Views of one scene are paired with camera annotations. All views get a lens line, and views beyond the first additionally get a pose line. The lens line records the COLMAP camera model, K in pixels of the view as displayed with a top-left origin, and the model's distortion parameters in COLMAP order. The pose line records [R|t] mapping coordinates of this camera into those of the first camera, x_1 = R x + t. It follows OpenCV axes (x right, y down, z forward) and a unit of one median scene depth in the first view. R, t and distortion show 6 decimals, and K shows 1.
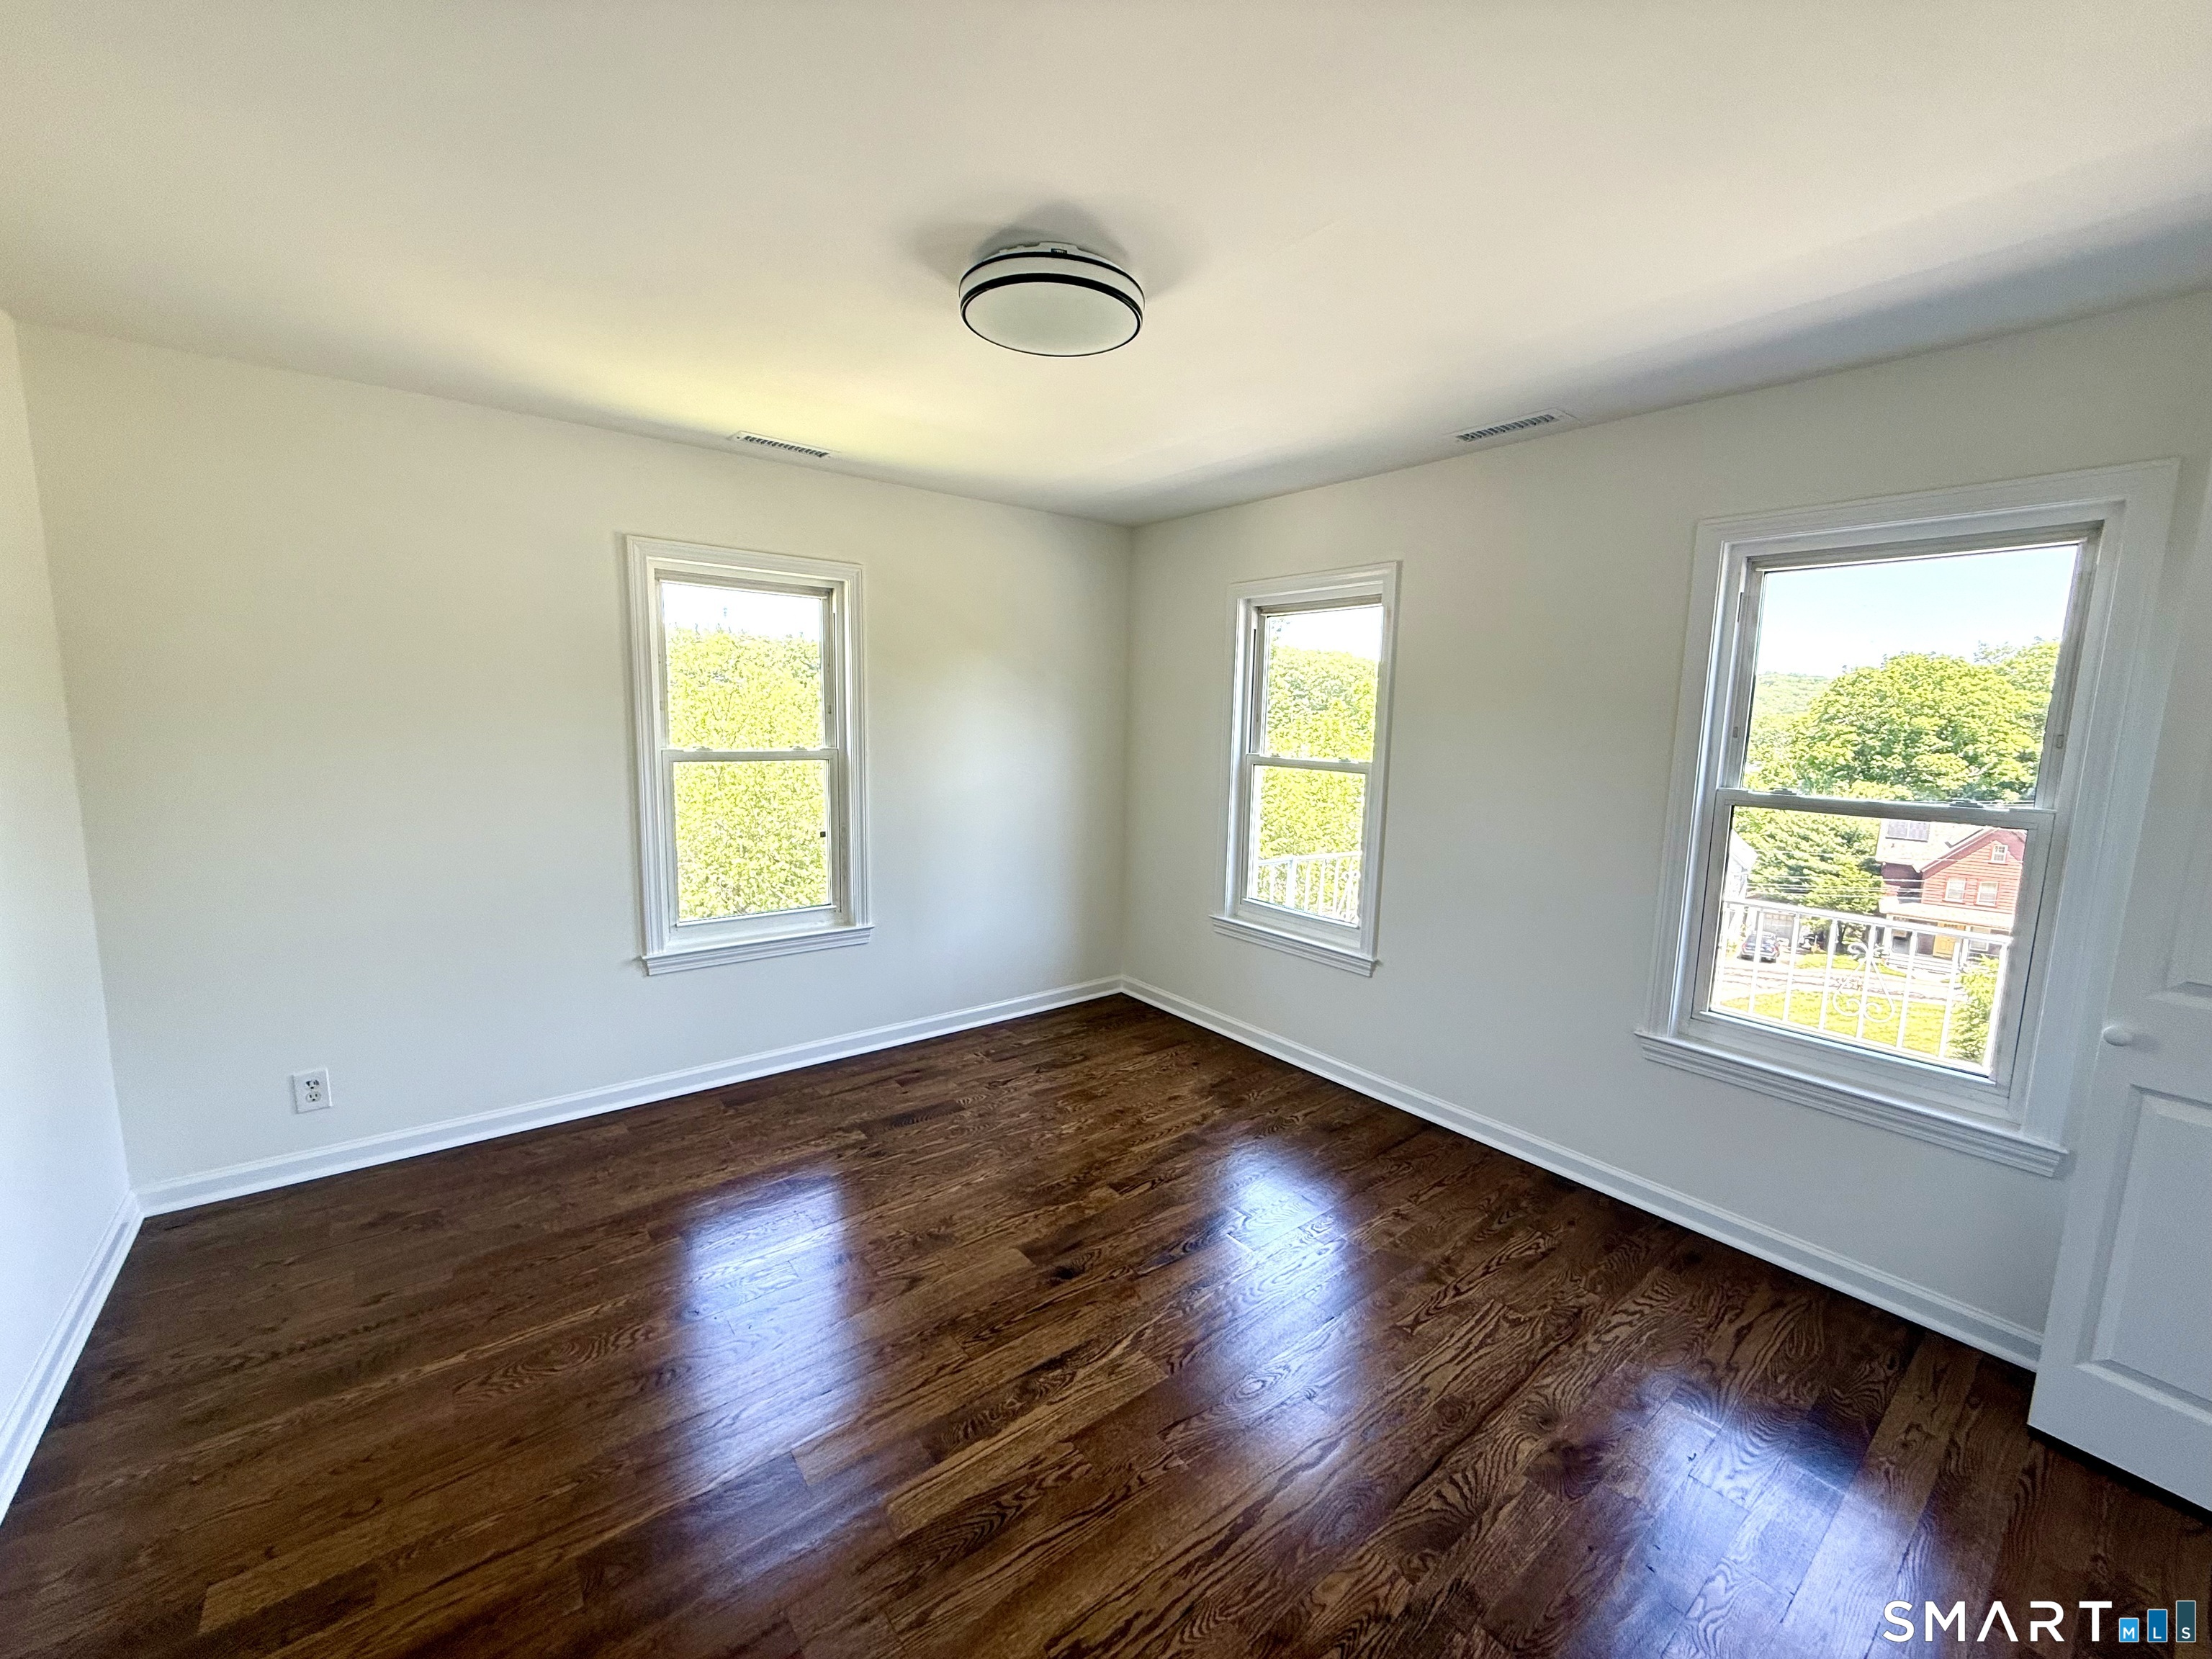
lens RADIAL K [[881.1, 0, 1106.0], [0, 881.1, 829.5], [0, 0, 1]] dist [-0.001156, -0.000060]
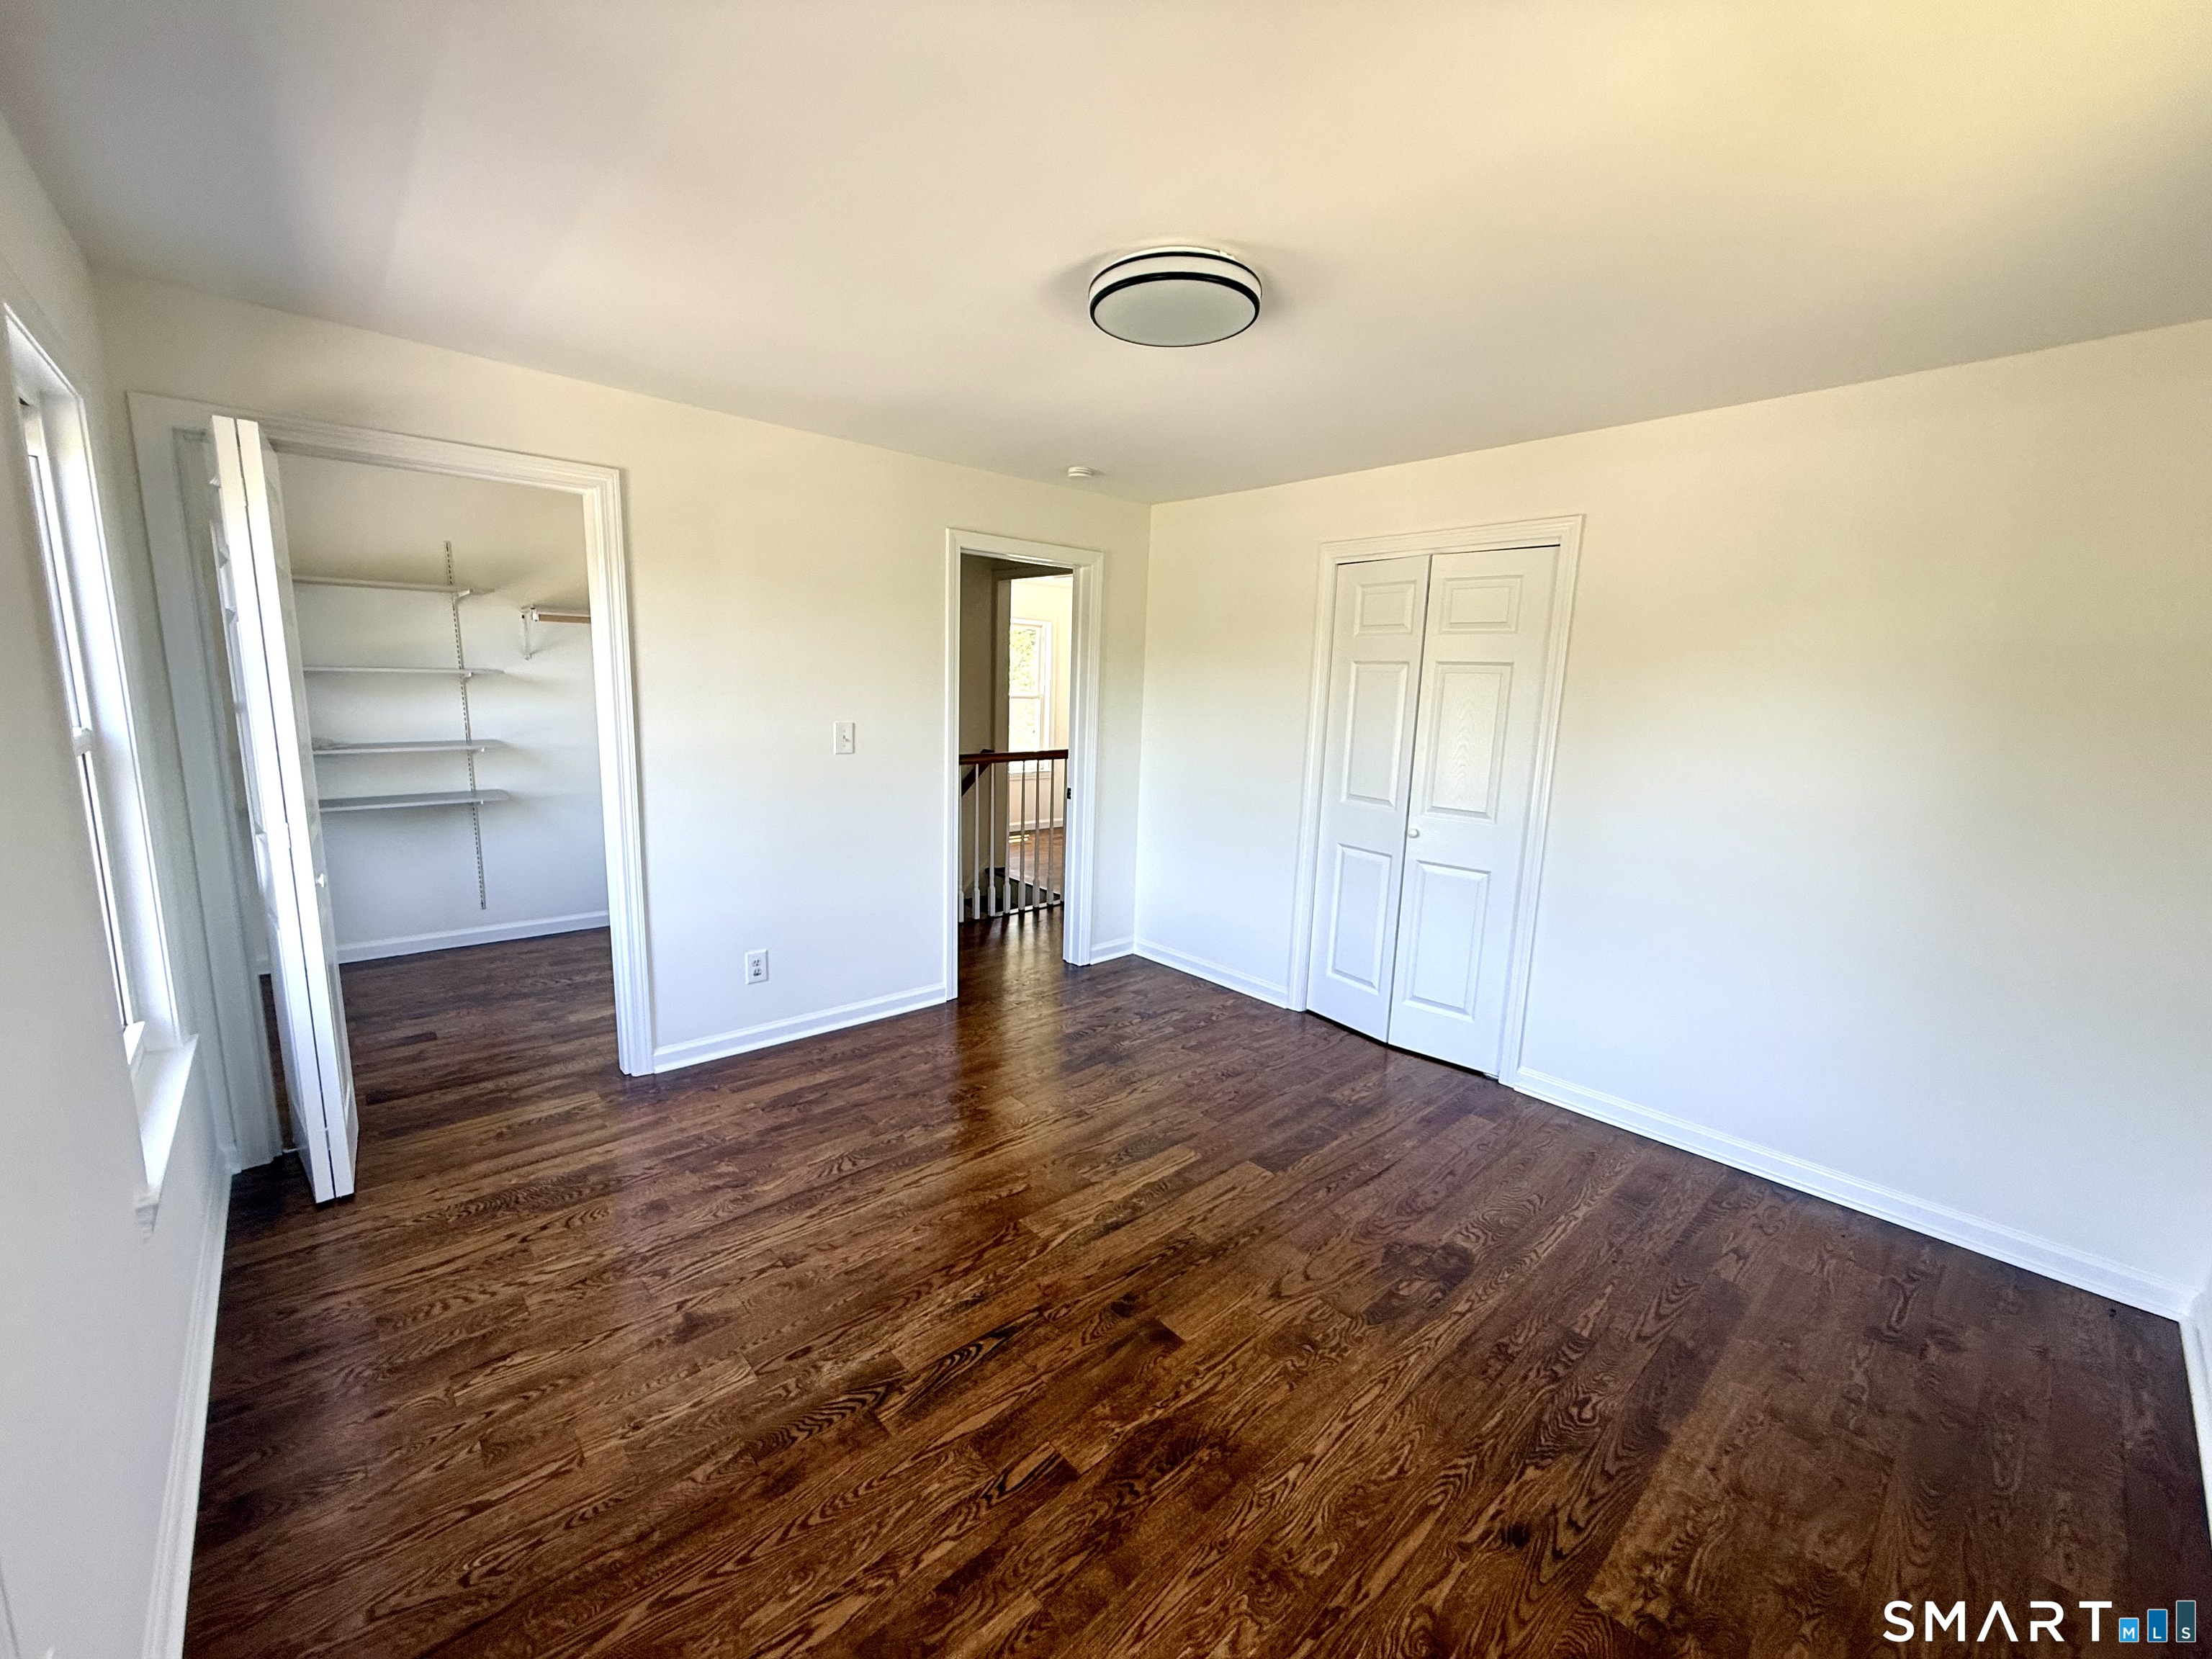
lens RADIAL K [[882.1, 0, 1106.0], [0, 882.1, 829.5], [0, 0, 1]] dist [0.015555, 0.000149]
pose [[-0.996041, -0.040747, -0.079011, 0.063073], [-0.062699, 0.952062, 0.299412, -0.244433], [0.063023, 0.303180, -0.950847, 1.801260]]
